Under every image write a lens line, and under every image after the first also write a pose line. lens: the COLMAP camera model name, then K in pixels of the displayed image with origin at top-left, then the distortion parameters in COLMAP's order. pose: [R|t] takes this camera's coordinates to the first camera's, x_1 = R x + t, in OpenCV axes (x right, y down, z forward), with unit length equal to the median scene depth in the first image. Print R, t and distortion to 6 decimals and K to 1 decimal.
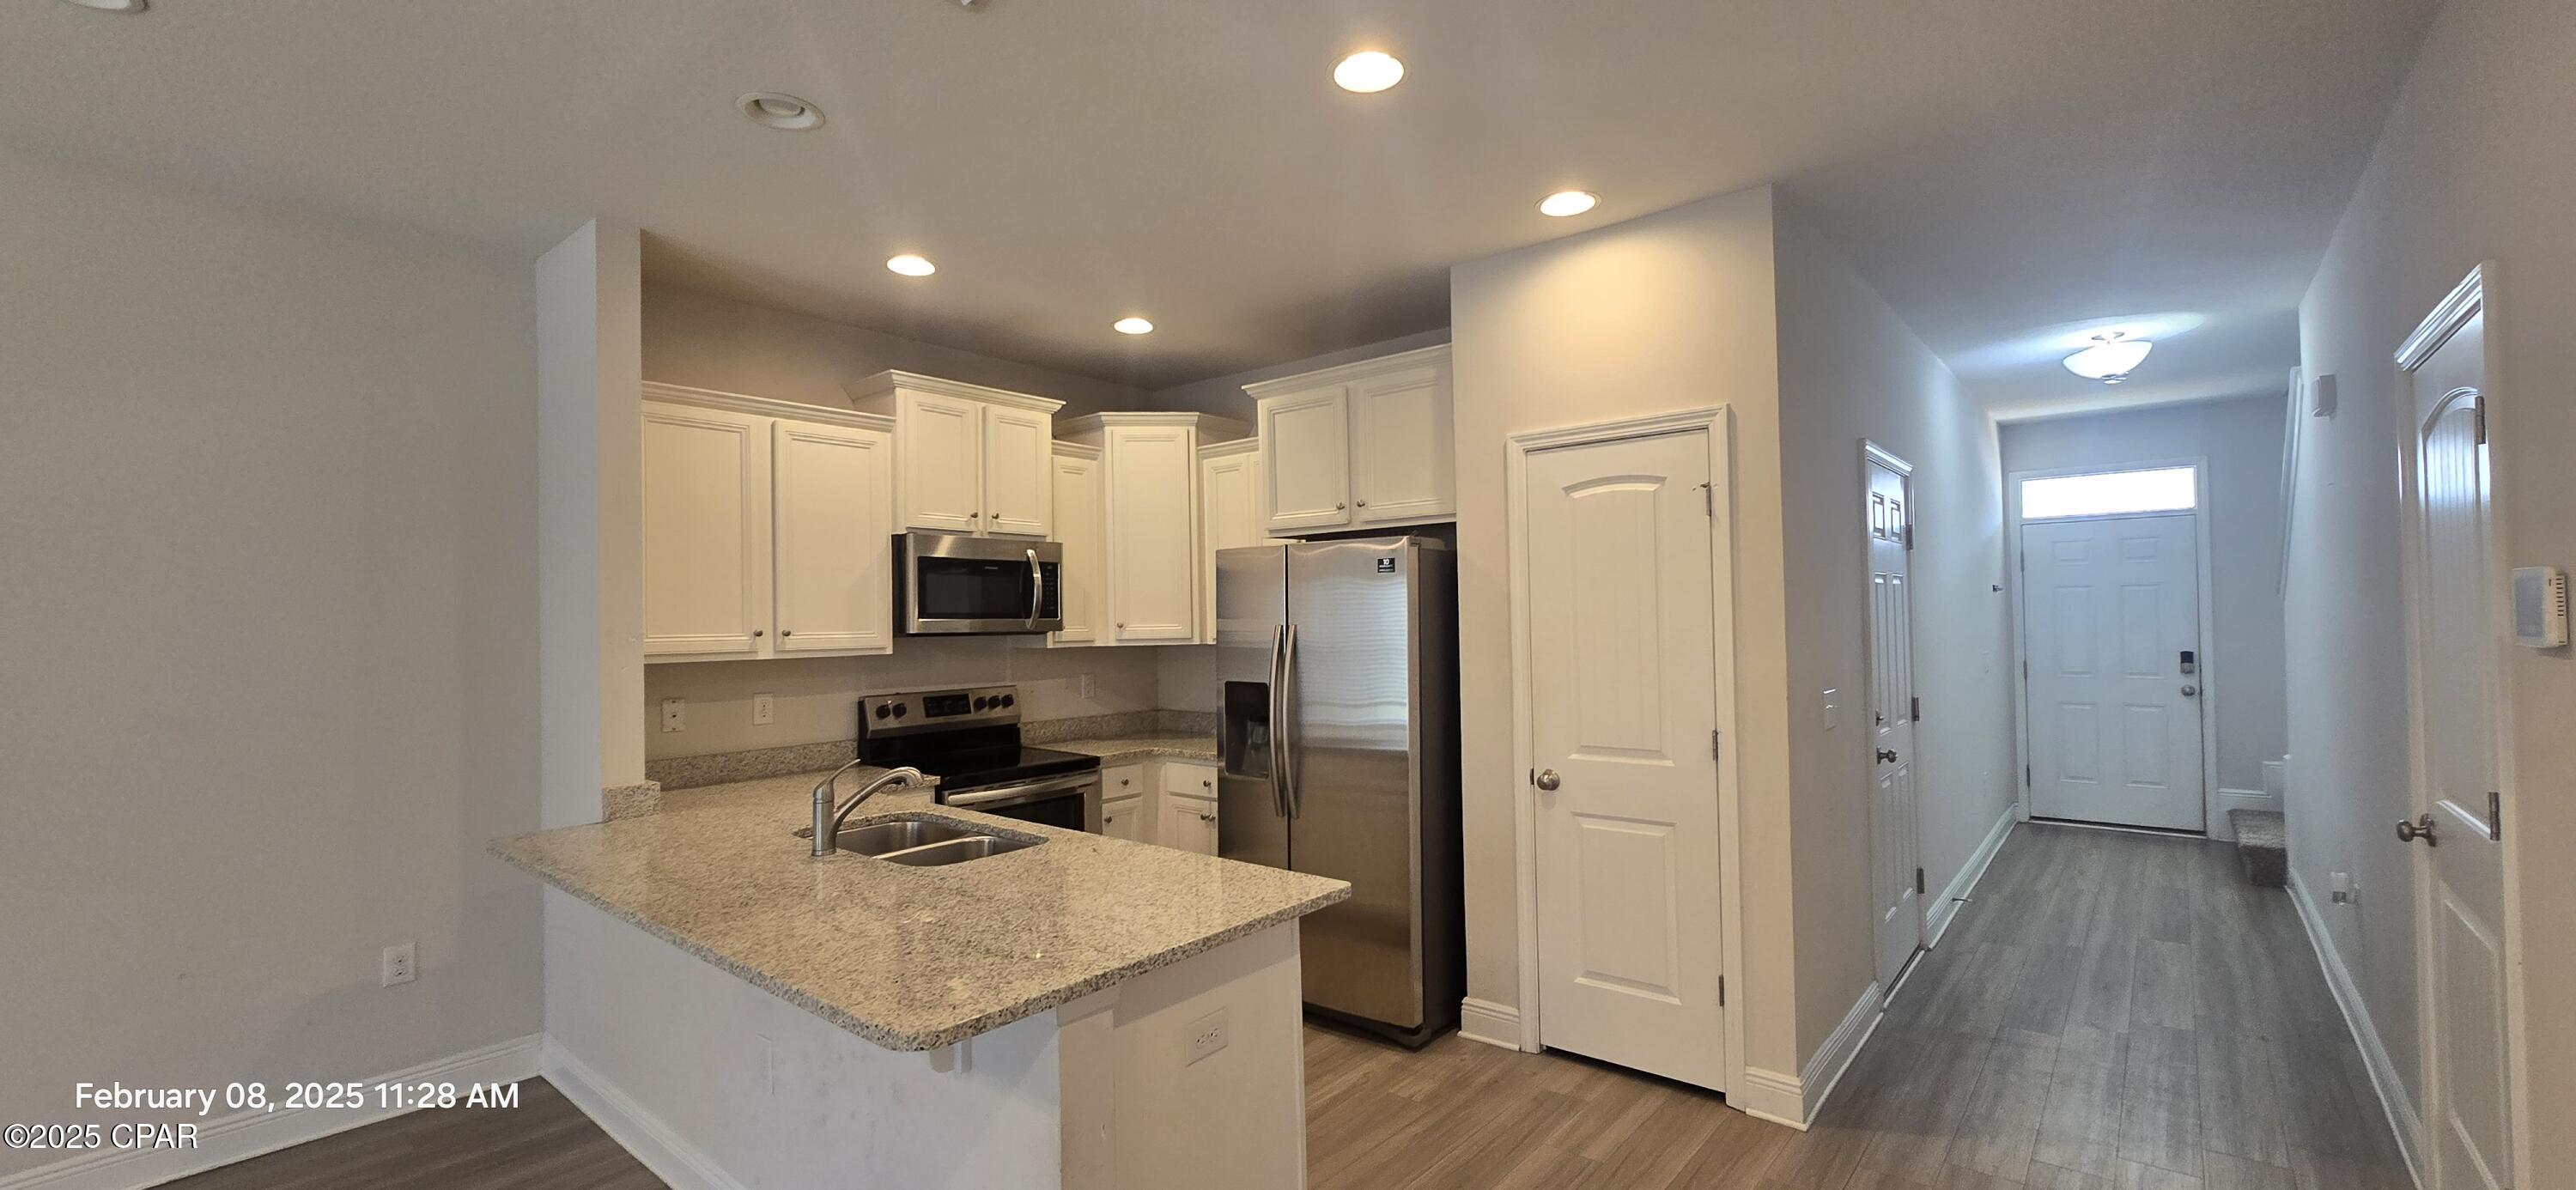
lens RADIAL K [[1044.7, 0, 1280.9], [0, 1044.7, 606.5], [0, 0, 1]] dist [-0.004682, -0.000253]
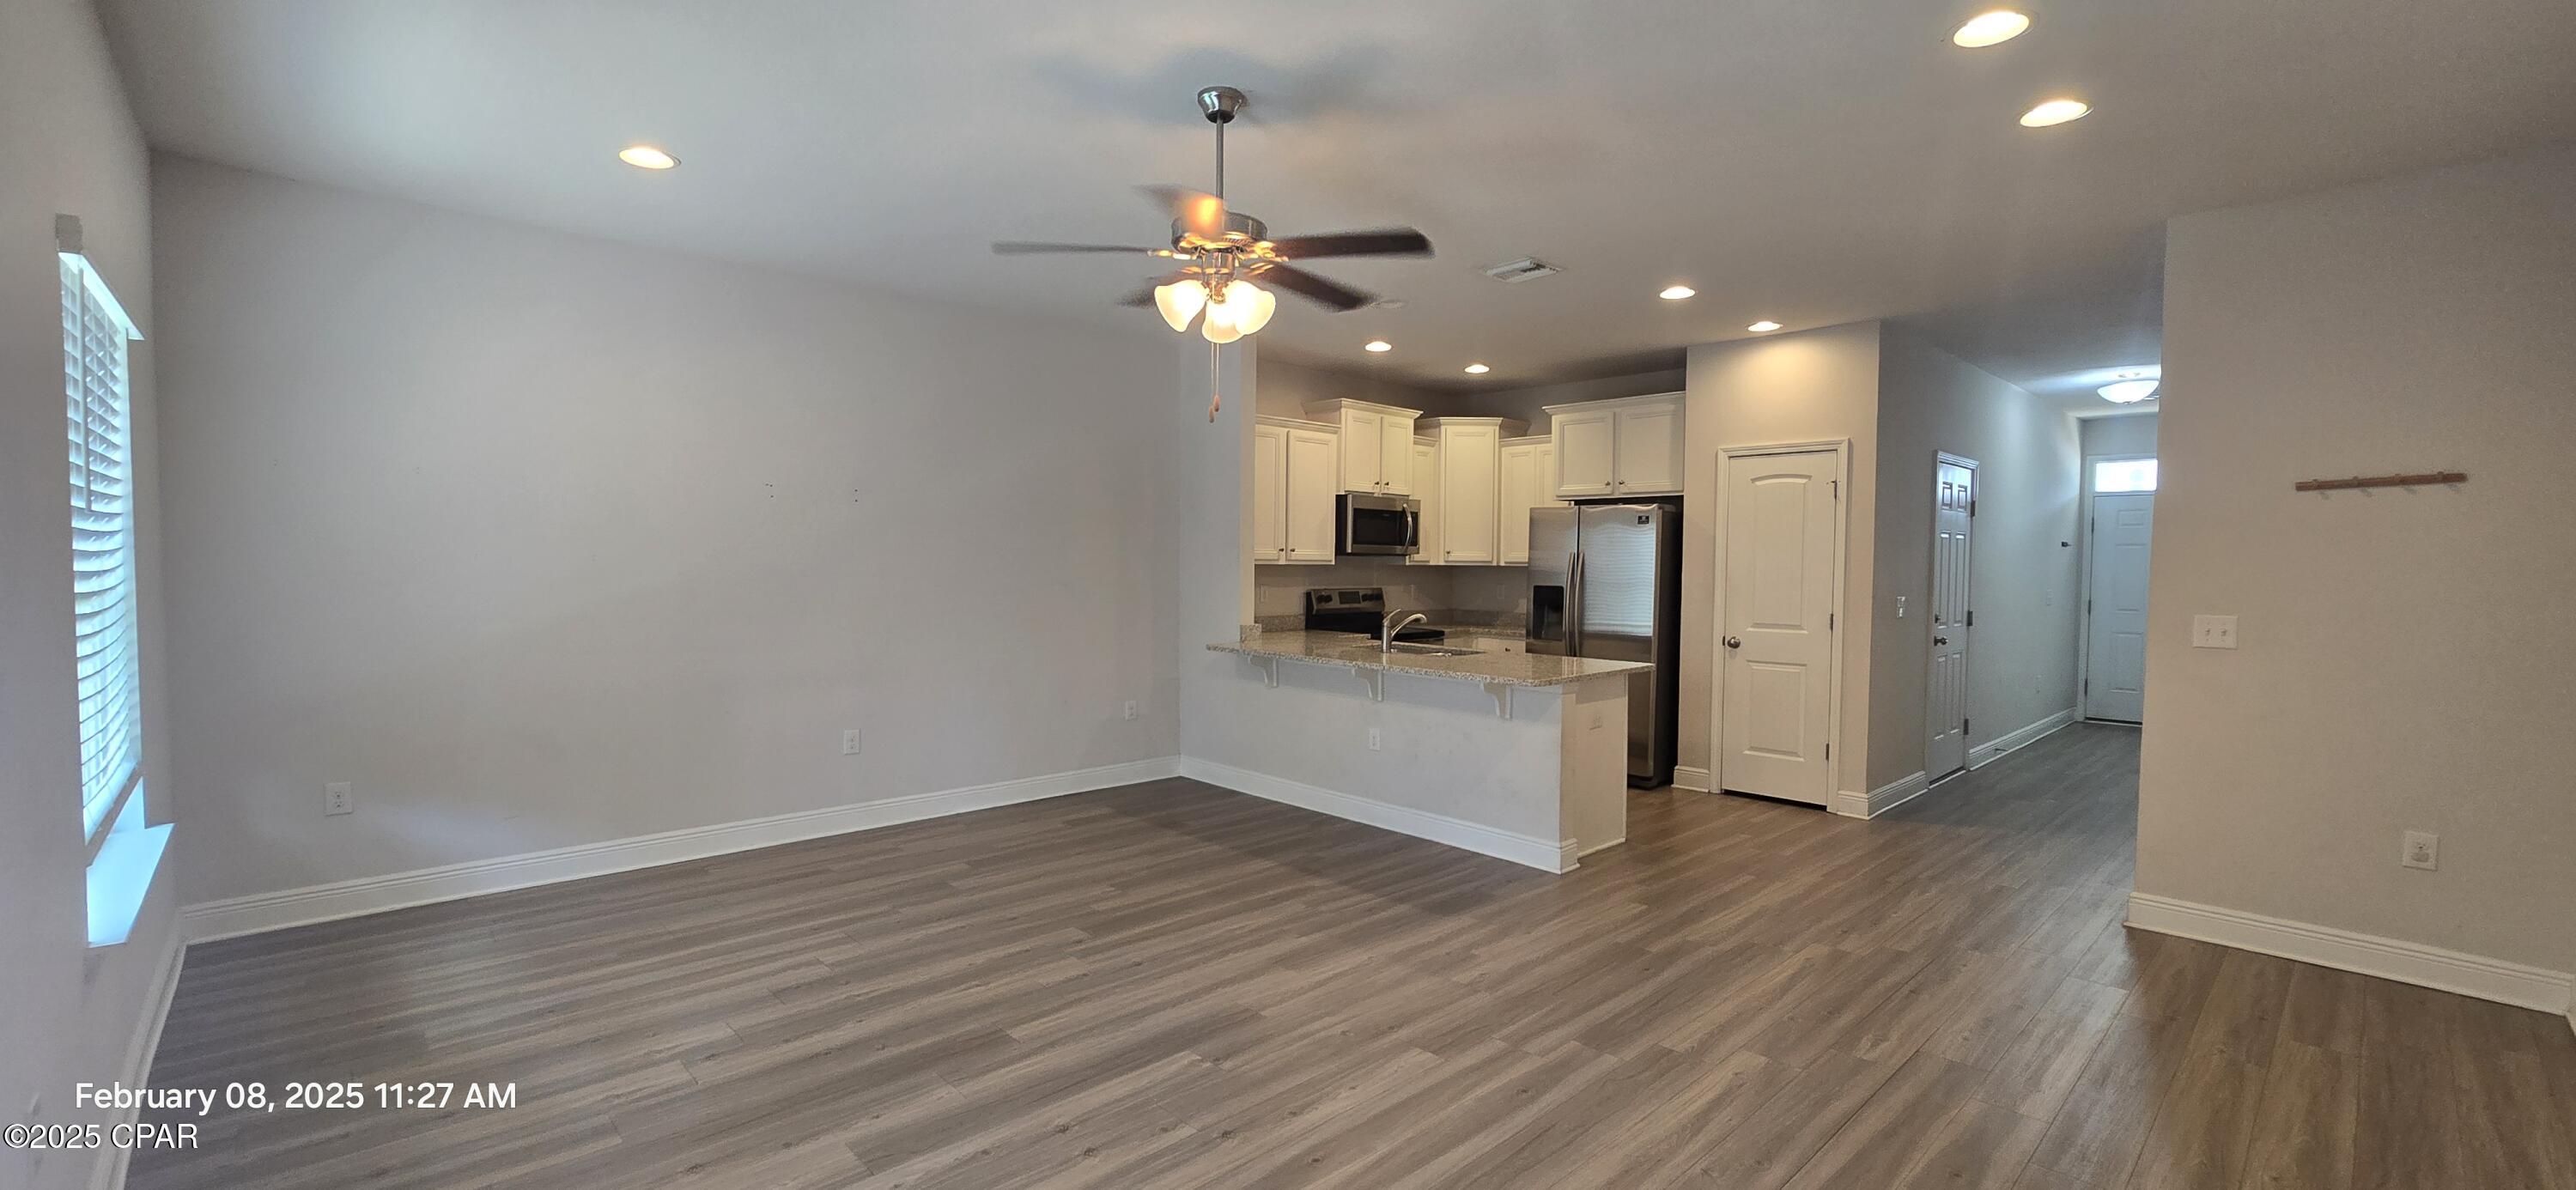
lens RADIAL K [[1044.7, 0, 1286.5], [0, 1044.7, 610.5], [0, 0, 1]] dist [-0.004682, -0.000253]
pose [[0.993743, 0.032169, -0.106958, -0.272022], [-0.025564, 0.997714, 0.062562, 0.016087], [0.108726, -0.059437, 0.992293, -0.737023]]
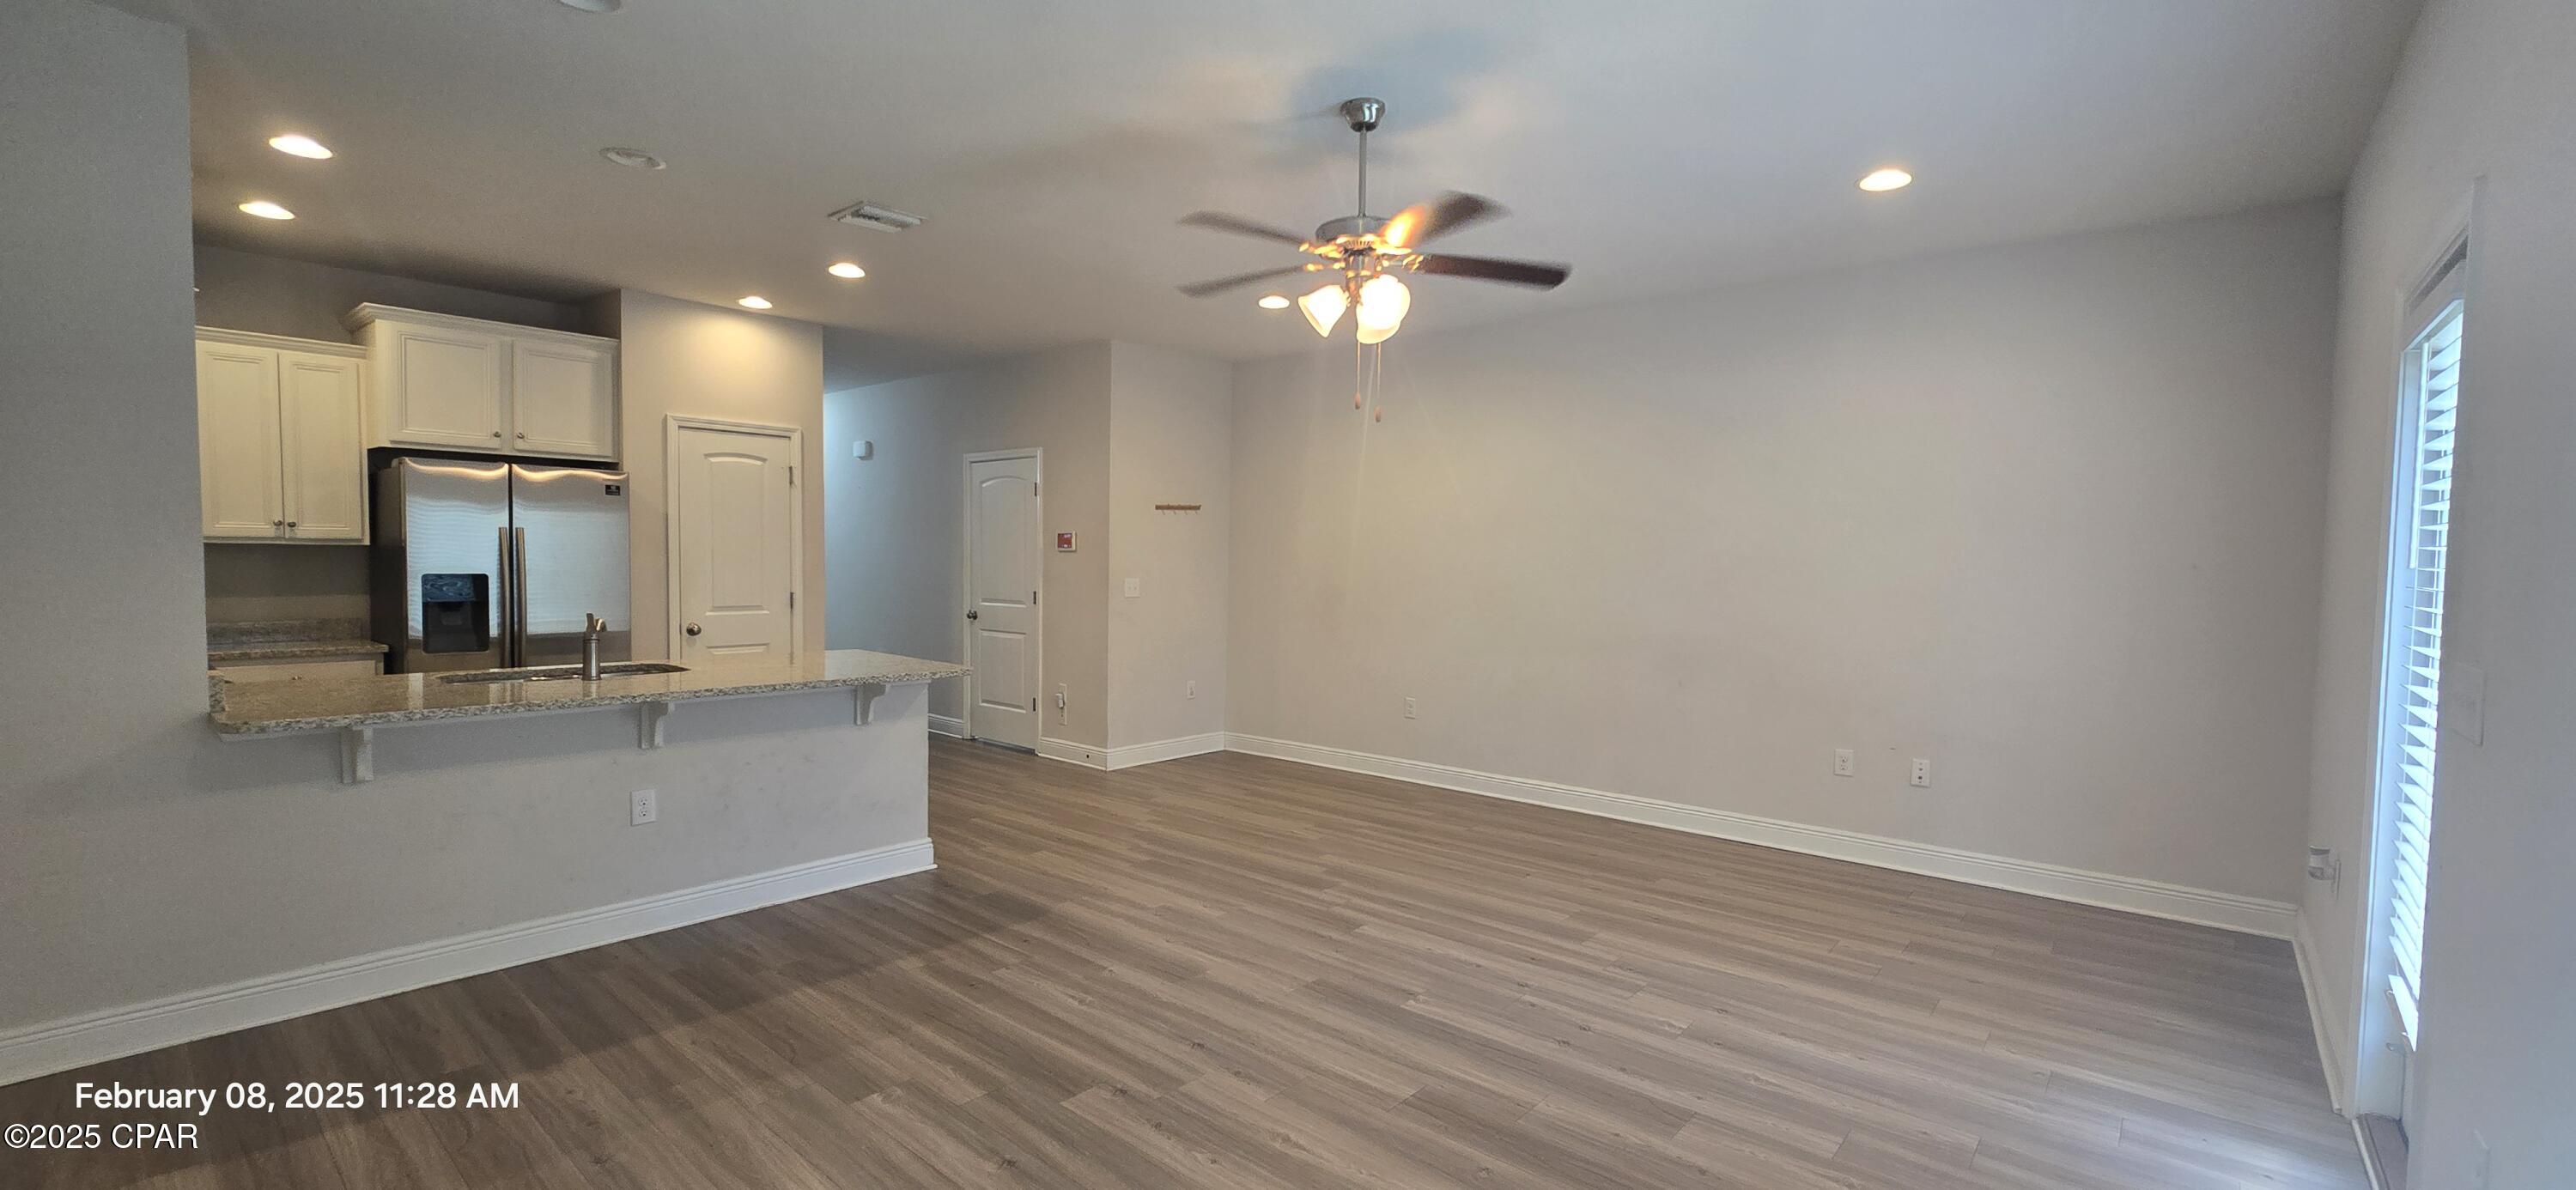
lens RADIAL K [[1044.7, 0, 1264.2], [0, 1044.7, 600.1], [0, 0, 1]] dist [-0.004682, -0.000253]
pose [[0.023958, -0.024559, 0.999411, -1.186649], [-0.027463, 0.999305, 0.025215, 0.046007], [-0.999336, -0.028051, 0.023267, 0.048656]]
